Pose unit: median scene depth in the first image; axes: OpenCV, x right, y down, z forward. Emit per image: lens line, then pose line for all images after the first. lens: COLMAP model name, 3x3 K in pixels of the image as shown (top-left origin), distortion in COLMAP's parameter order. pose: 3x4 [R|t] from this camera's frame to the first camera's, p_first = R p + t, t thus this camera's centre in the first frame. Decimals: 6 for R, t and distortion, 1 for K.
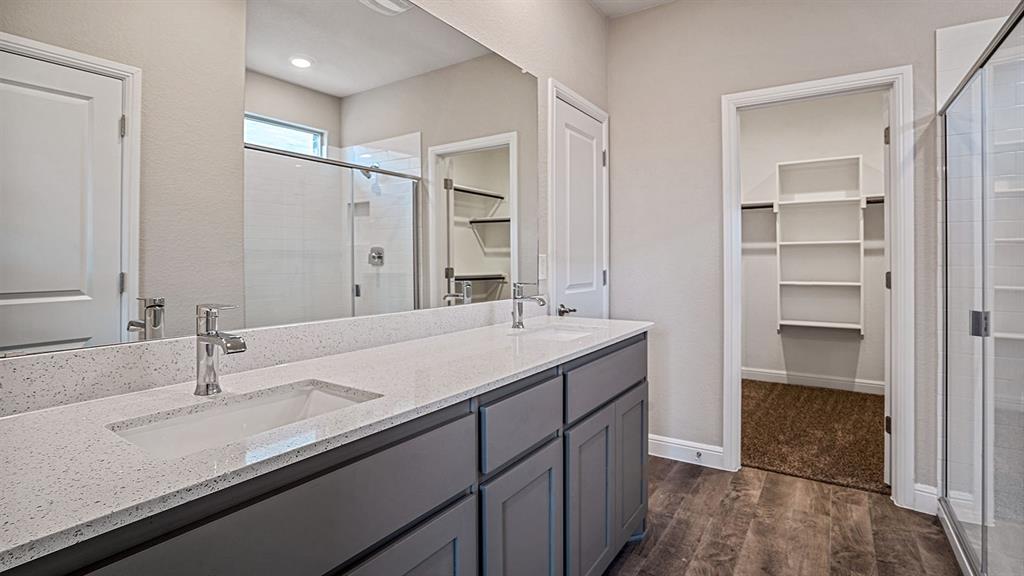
lens RADIAL K [[483.3, 0, 518.0], [0, 483.3, 255.0], [0, 0, 1]] dist [-0.064567, 0.024898]
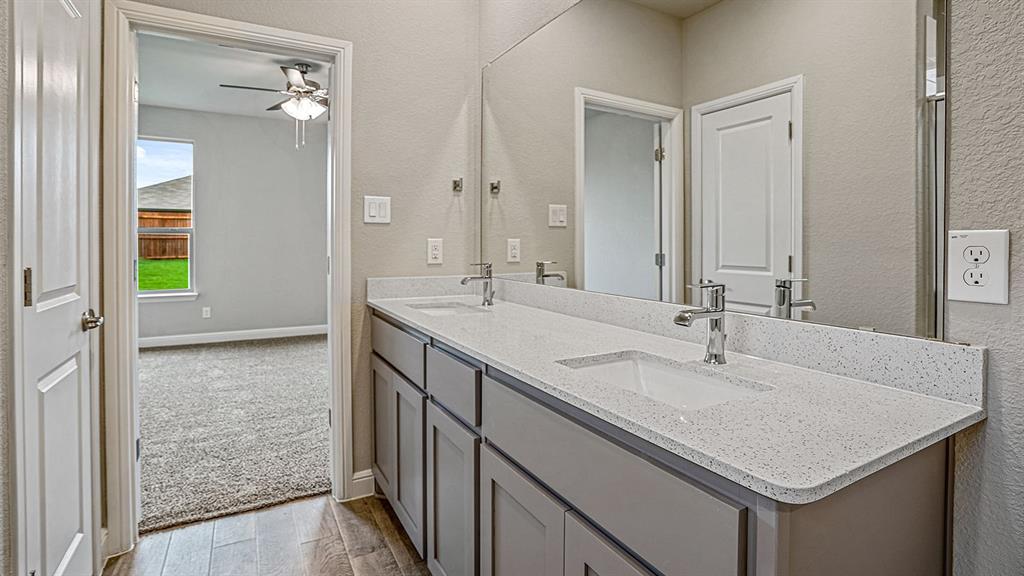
lens RADIAL K [[483.3, 0, 518.0], [0, 483.3, 255.0], [0, 0, 1]] dist [-0.064567, 0.024898]
pose [[-0.454641, 0.013198, -0.890577, 0.520868], [0.004869, 0.999912, 0.012333, 0.017952], [0.890662, 0.001271, -0.454665, 0.932709]]
